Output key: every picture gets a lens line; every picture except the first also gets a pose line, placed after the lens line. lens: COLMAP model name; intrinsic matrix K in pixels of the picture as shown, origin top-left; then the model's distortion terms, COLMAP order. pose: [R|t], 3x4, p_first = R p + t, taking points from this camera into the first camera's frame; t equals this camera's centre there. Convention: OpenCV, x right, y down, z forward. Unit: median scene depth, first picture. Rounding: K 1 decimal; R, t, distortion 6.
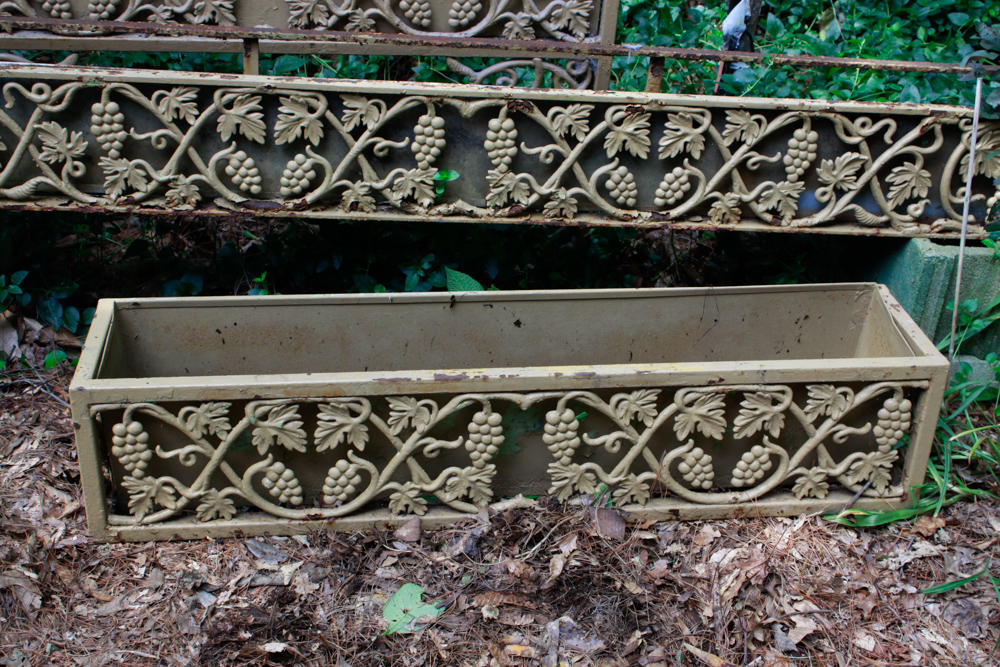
lens RADIAL K [[1302.8, 0, 489.6], [0, 1302.8, 343.0], [0, 0, 1]] dist [-0.052650, 0.000000]
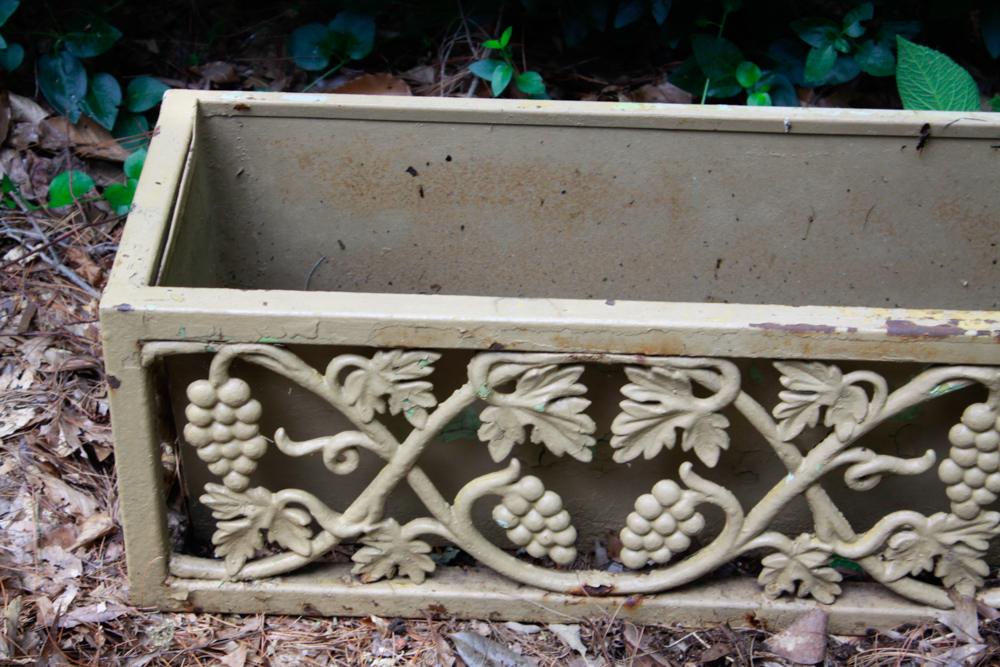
lens RADIAL K [[2384.2, 0, 485.3], [0, 2384.2, 340.6], [0, 0, 1]] dist [0.078841, 0.000000]
pose [[0.987268, 0.070401, -0.142638, -0.056569], [-0.050126, 0.988732, 0.141053, -0.072697], [0.150961, -0.132107, 0.979673, 0.155833]]
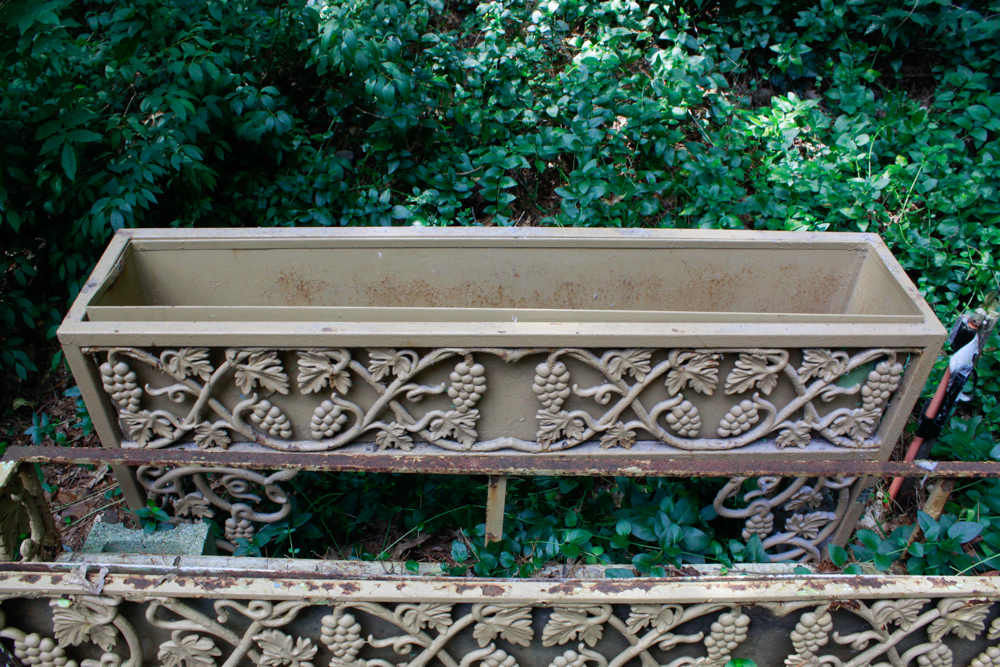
lens RADIAL K [[818.7, 0, 501.6], [0, 818.7, 346.1], [0, 0, 1]] dist [-0.141874, 0.100264]
pose [[0.998516, 0.007760, -0.053901, -0.172592], [-0.005830, 0.999339, 0.035871, -0.376208], [0.054144, -0.035503, 0.997902, 0.522661]]
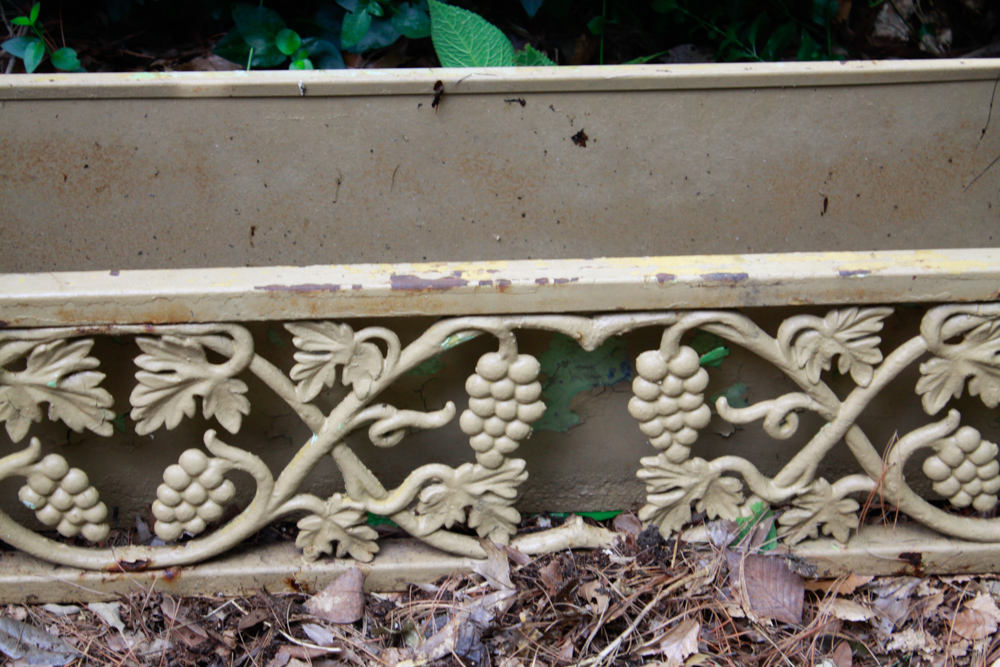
lens RADIAL K [[2384.2, 0, 490.8], [0, 2384.2, 336.5], [0, 0, 1]] dist [0.078841, 0.000000]
pose [[0.999678, 0.012504, -0.022058, 0.009935], [-0.009279, 0.990012, 0.140678, -0.066642], [0.023597, -0.140428, 0.989810, 0.162842]]
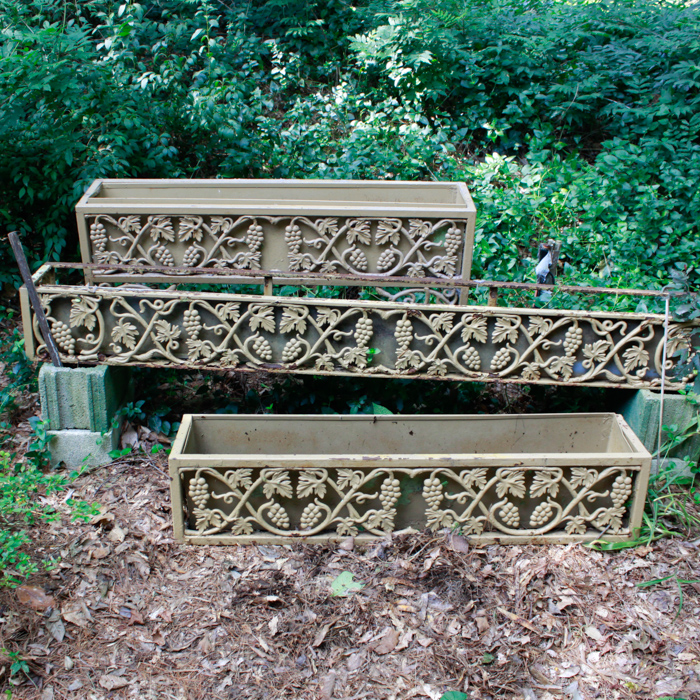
lens RADIAL K [[869.2, 0, 312.0], [0, 869.2, 360.2], [0, 0, 1]] dist [-0.133378, 0.000000]
pose [[0.992445, 0.009878, -0.122291, 0.032348], [-0.026029, 0.991016, -0.131186, 0.047605], [0.119897, 0.133378, 0.983786, -0.211038]]
